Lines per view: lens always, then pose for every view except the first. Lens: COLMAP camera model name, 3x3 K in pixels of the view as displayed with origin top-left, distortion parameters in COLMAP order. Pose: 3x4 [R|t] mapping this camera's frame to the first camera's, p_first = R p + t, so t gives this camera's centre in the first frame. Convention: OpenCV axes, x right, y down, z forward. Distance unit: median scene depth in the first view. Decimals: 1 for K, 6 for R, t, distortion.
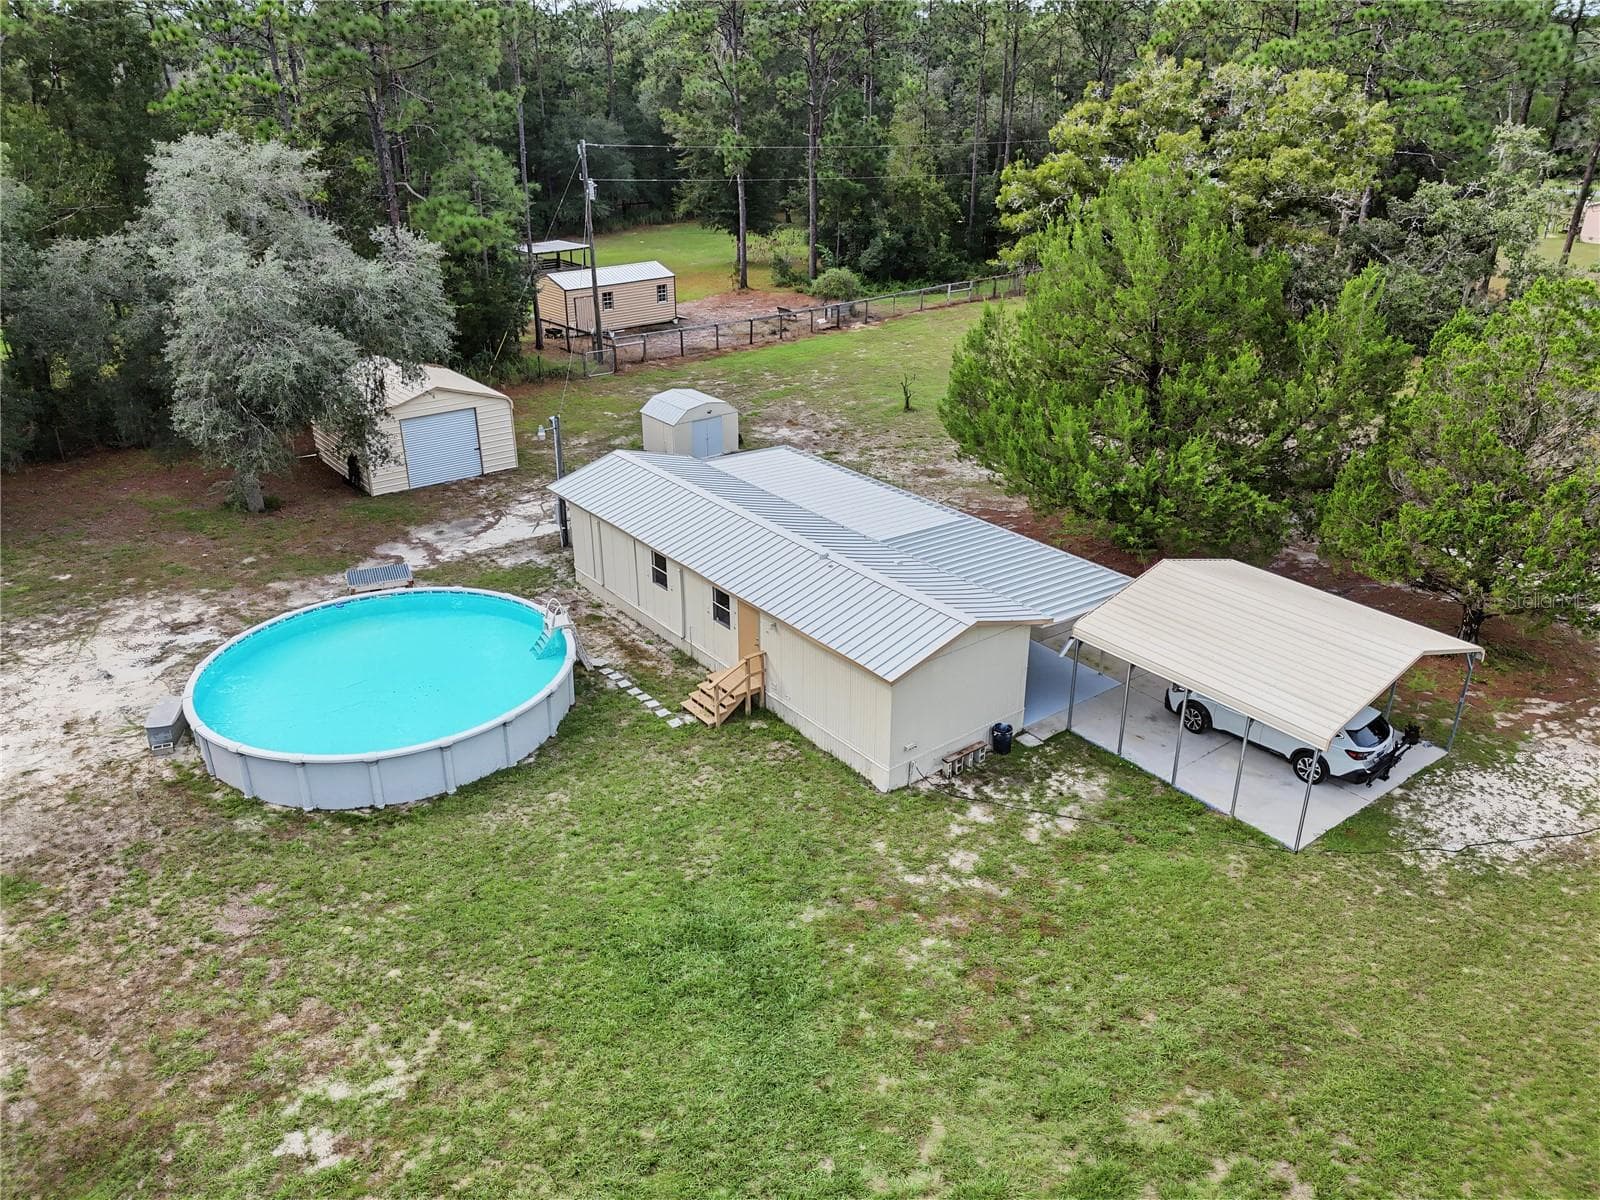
lens RADIAL K [[1180.8, 0, 791.2], [0, 1180.8, 592.2], [0, 0, 1]] dist [0.078942, -0.080492]
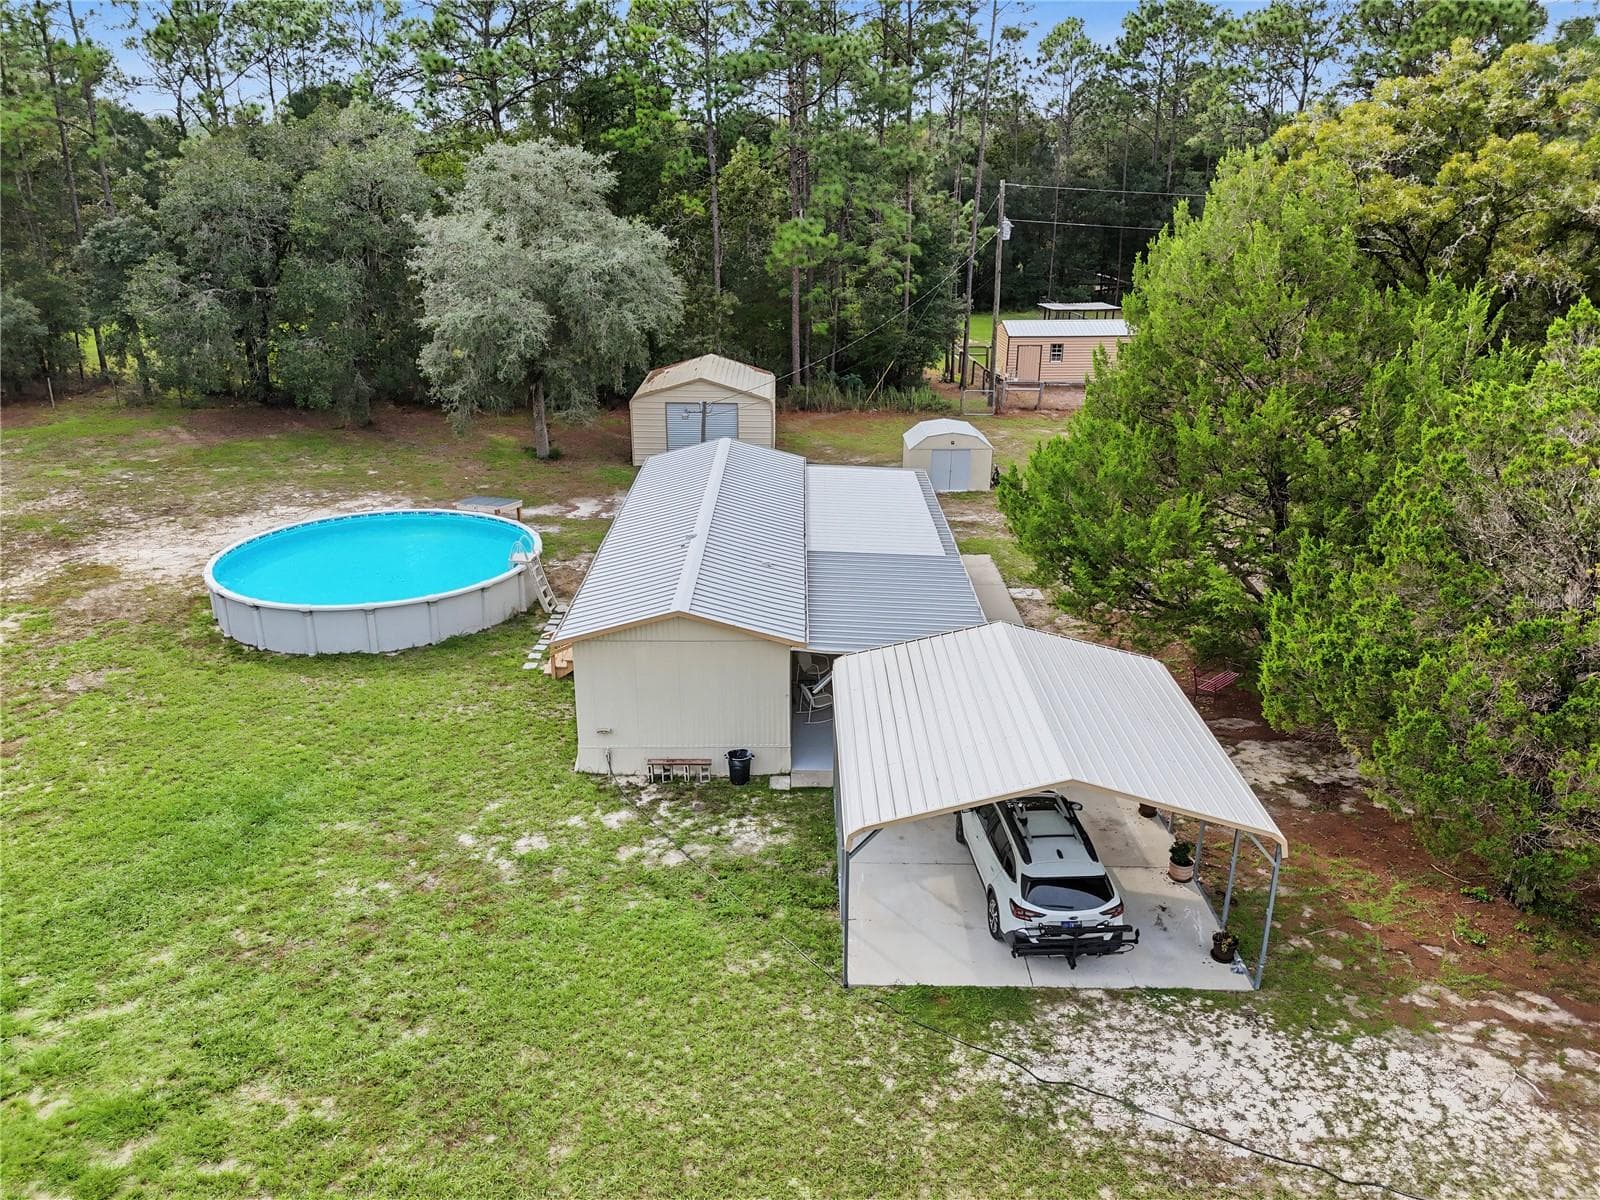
lens RADIAL K [[1180.8, 0, 791.2], [0, 1180.8, 592.2], [0, 0, 1]] dist [0.078942, -0.080492]
pose [[0.791010, 0.215125, -0.572735, 0.709160], [-0.260047, 0.965589, 0.003531, -0.013027], [0.553786, 0.146145, 0.819733, 0.308658]]
